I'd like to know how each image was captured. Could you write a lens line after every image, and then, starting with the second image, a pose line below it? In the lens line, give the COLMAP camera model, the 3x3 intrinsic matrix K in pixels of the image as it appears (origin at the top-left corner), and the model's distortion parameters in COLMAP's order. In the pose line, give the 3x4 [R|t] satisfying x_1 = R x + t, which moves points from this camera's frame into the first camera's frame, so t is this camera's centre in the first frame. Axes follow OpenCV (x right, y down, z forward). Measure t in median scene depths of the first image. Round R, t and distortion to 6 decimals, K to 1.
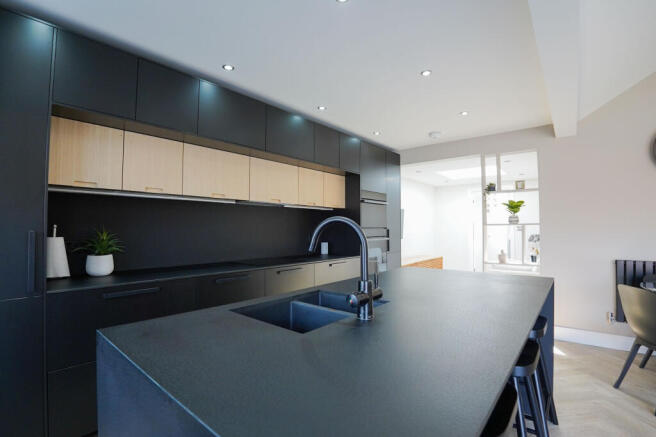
lens RADIAL K [[307.3, 0, 328.0], [0, 307.3, 218.5], [0, 0, 1]] dist [-0.066583, 0.012818]
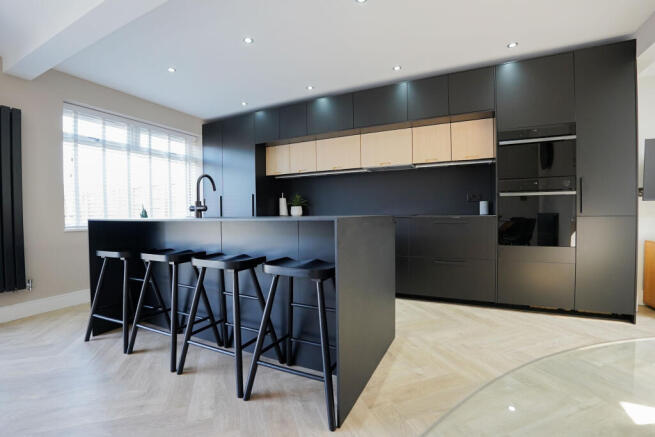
lens RADIAL K [[286.9, 0, 327.5], [0, 286.9, 218.5], [0, 0, 1]] dist [-0.062507, 0.009824]
pose [[0.243765, 0.017399, -0.969678, 0.730555], [0.044659, 0.998577, 0.029144, 0.095052], [0.968805, -0.050410, 0.242641, 0.431149]]
